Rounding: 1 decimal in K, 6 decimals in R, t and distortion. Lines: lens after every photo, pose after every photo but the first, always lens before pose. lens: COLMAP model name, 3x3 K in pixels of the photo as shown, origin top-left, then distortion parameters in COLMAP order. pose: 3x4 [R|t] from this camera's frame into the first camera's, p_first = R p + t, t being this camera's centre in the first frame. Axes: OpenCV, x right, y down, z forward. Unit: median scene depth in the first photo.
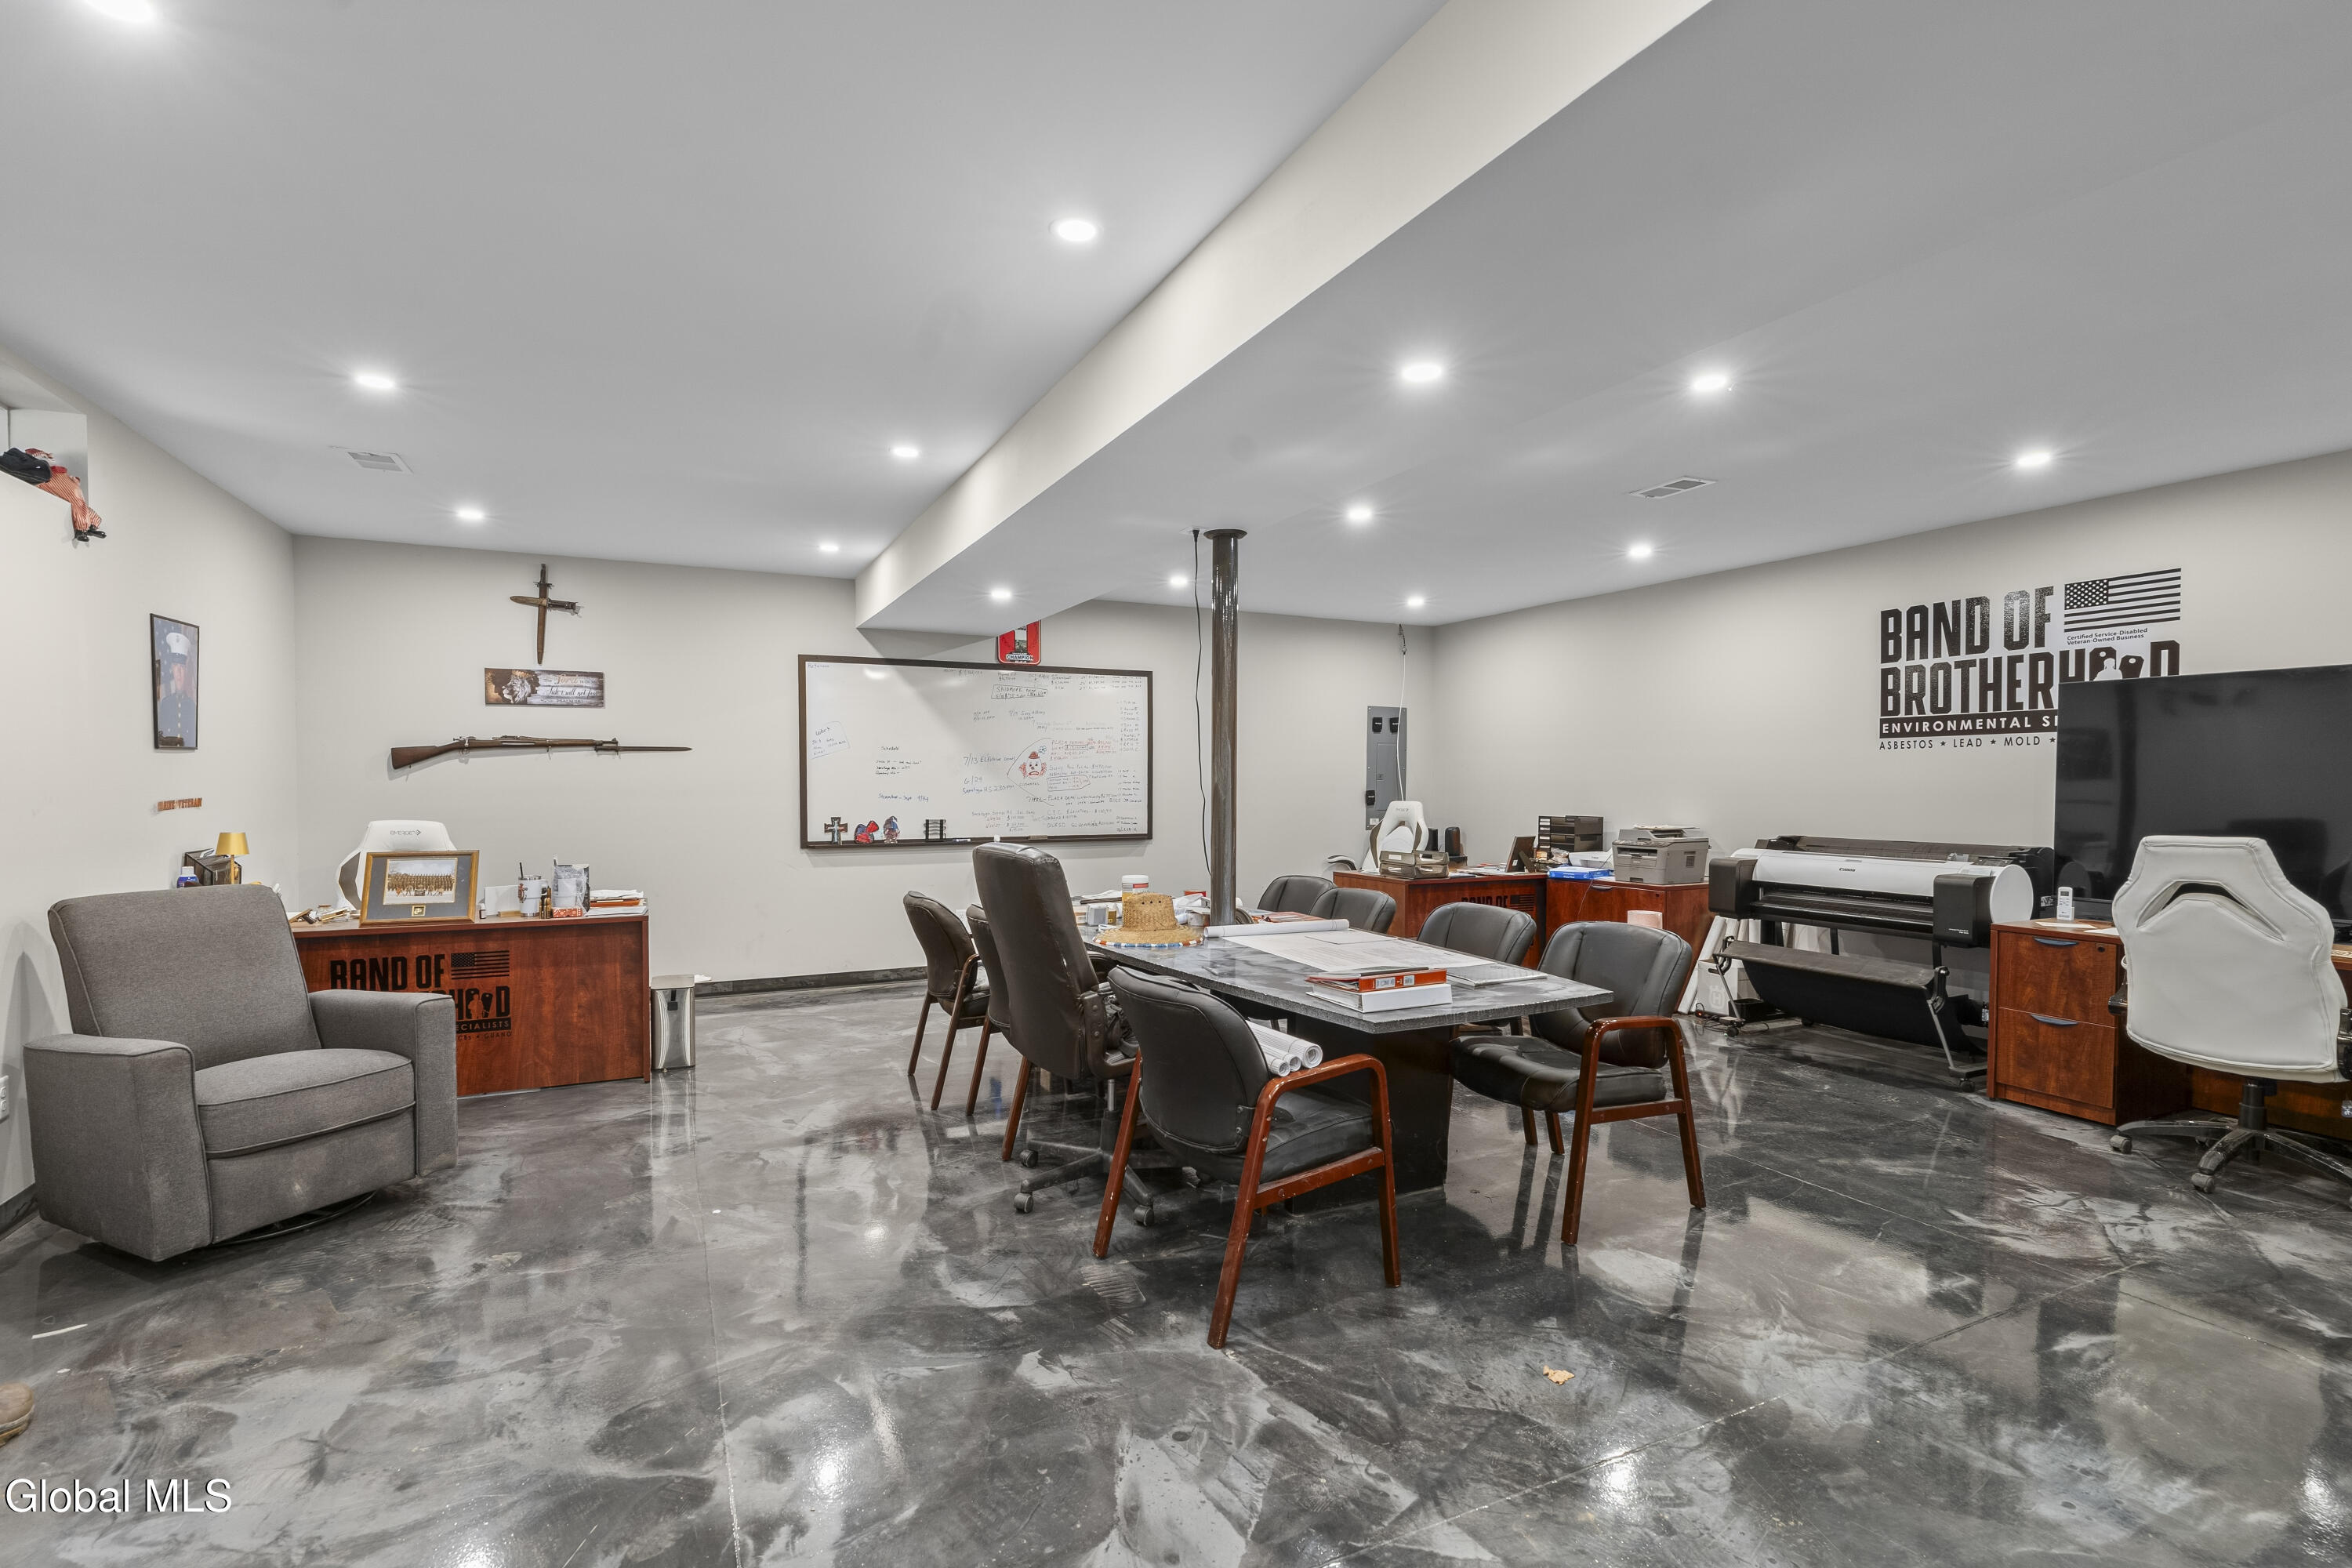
lens RADIAL K [[1078.0, 0, 1176.0], [0, 1078.0, 784.0], [0, 0, 1]] dist [-0.004507, 0.000025]
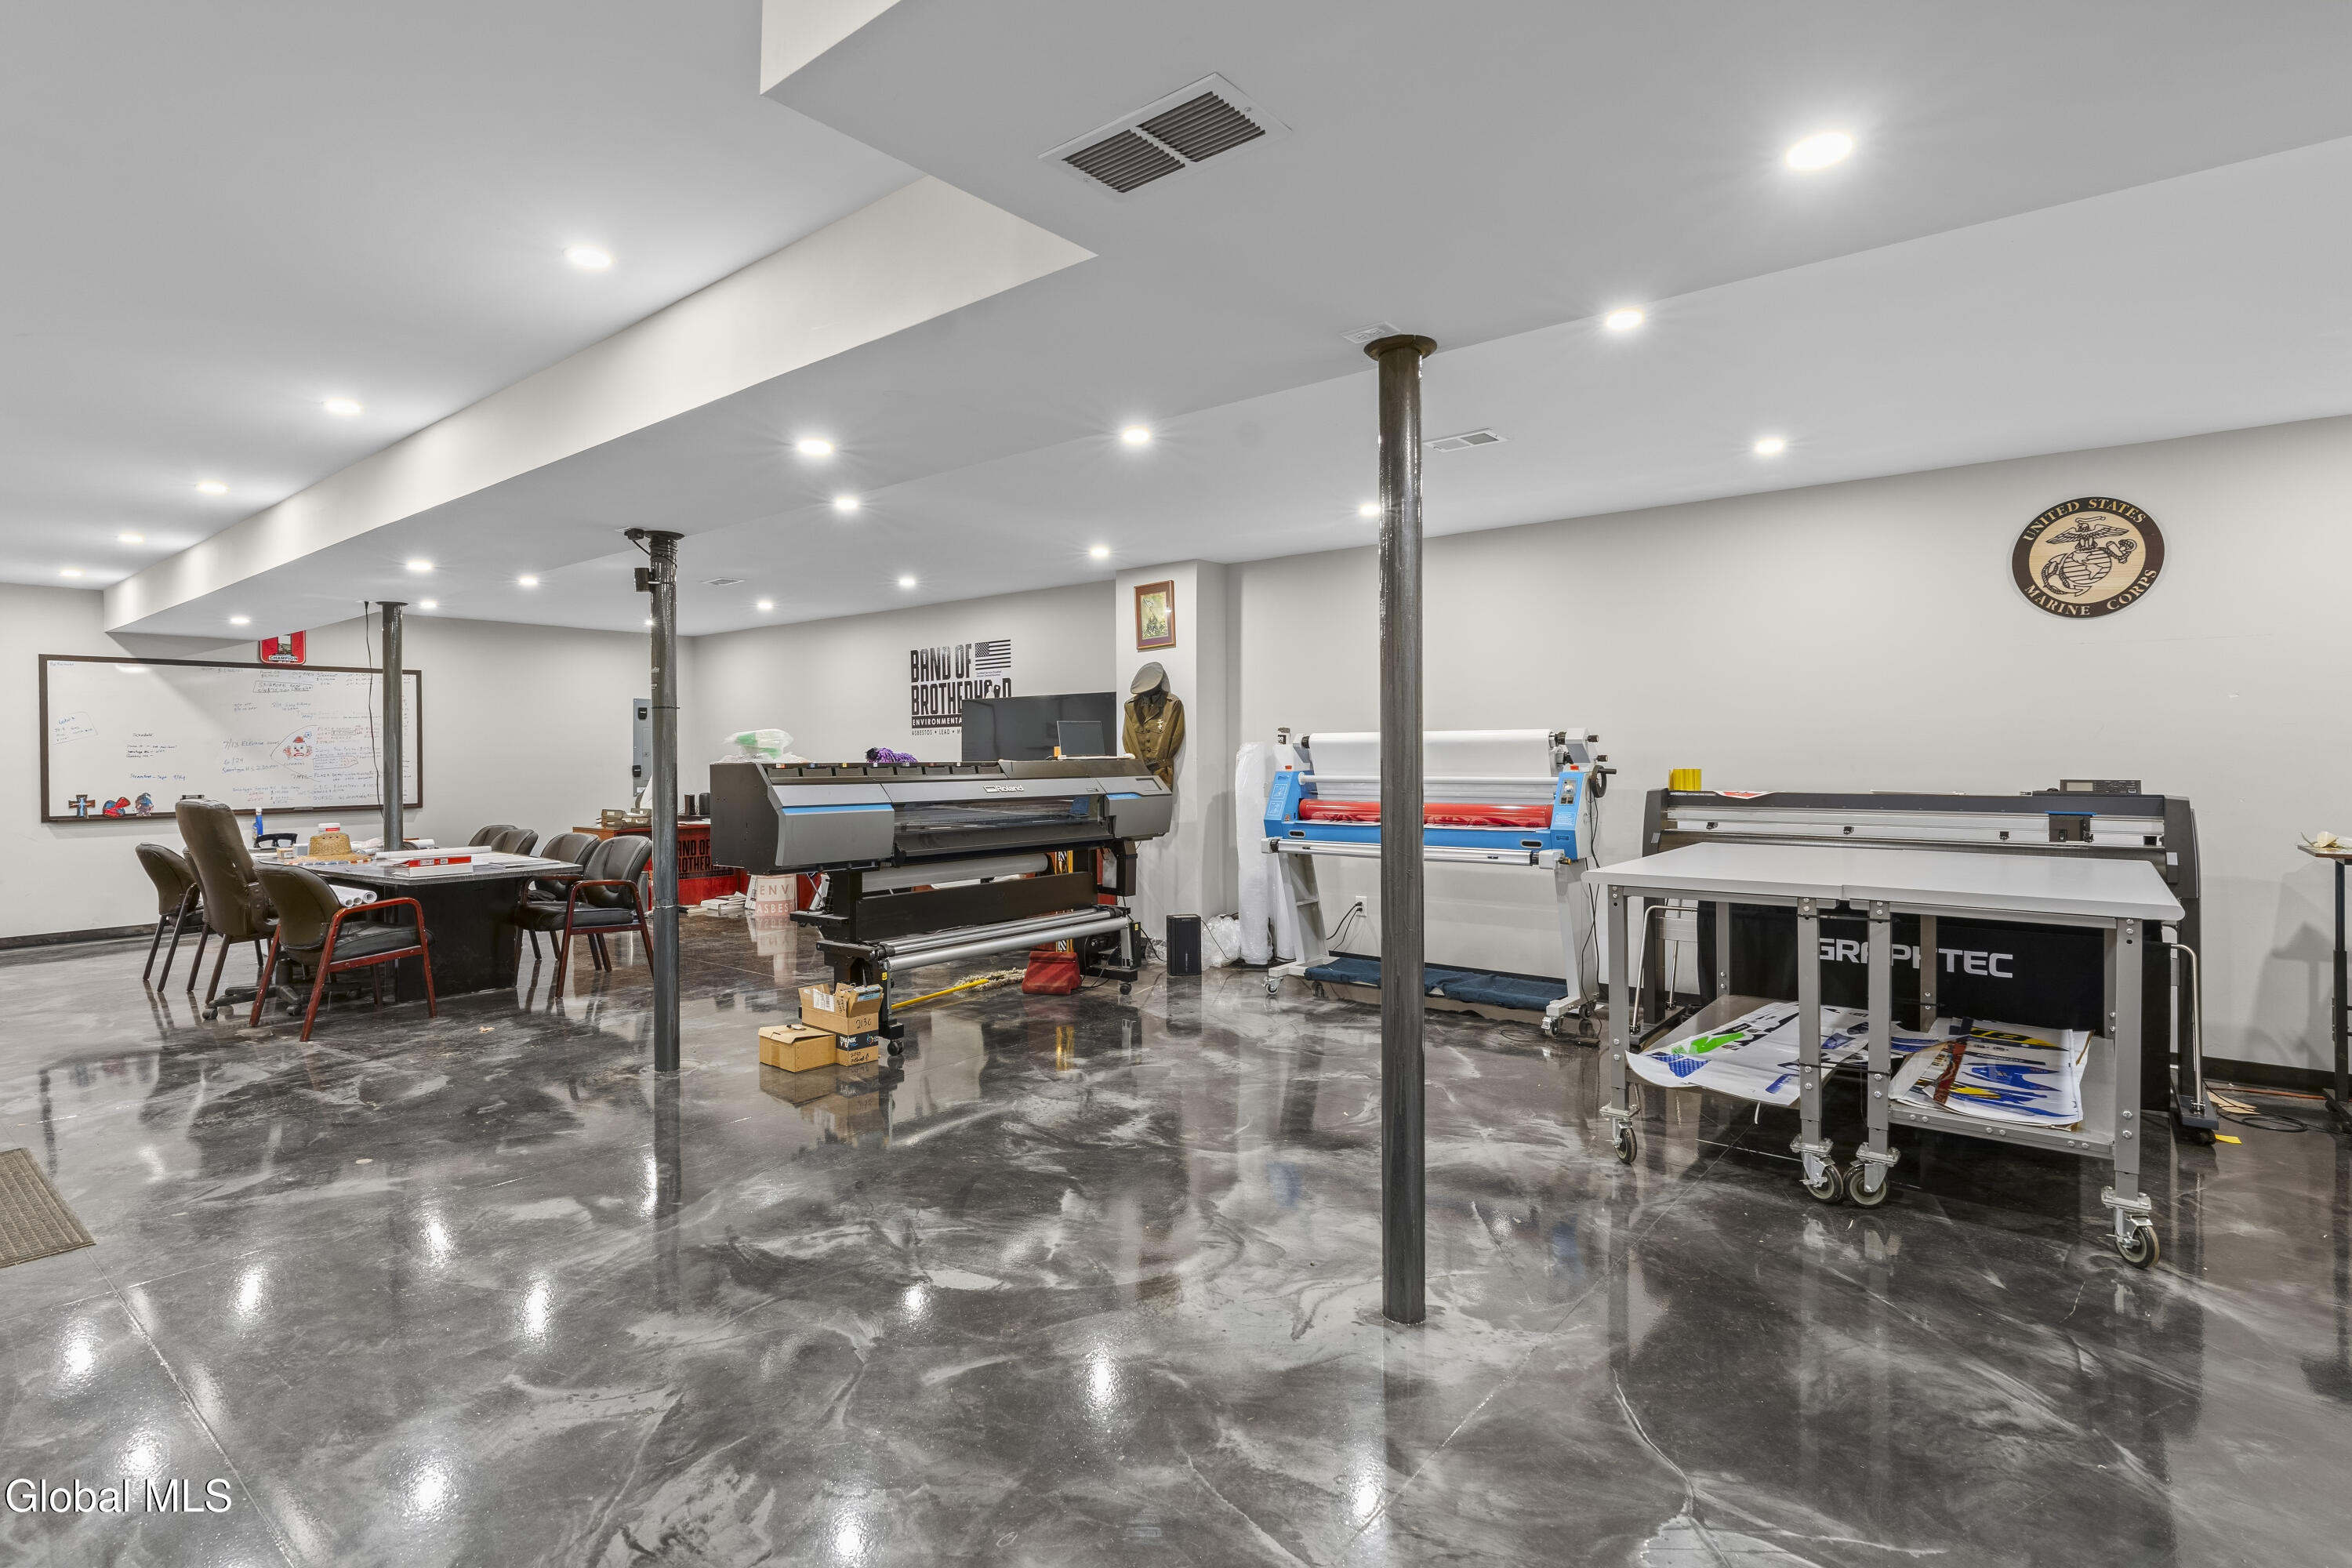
lens RADIAL K [[1168.2, 0, 1170.4], [0, 1168.2, 739.1], [0, 0, 1]] dist [0.001579, 0.001502]
pose [[0.911054, -0.004720, 0.412259, 0.250136], [0.011580, 0.999833, -0.014142, 0.002601], [-0.412124, 0.017658, 0.910957, -0.679849]]
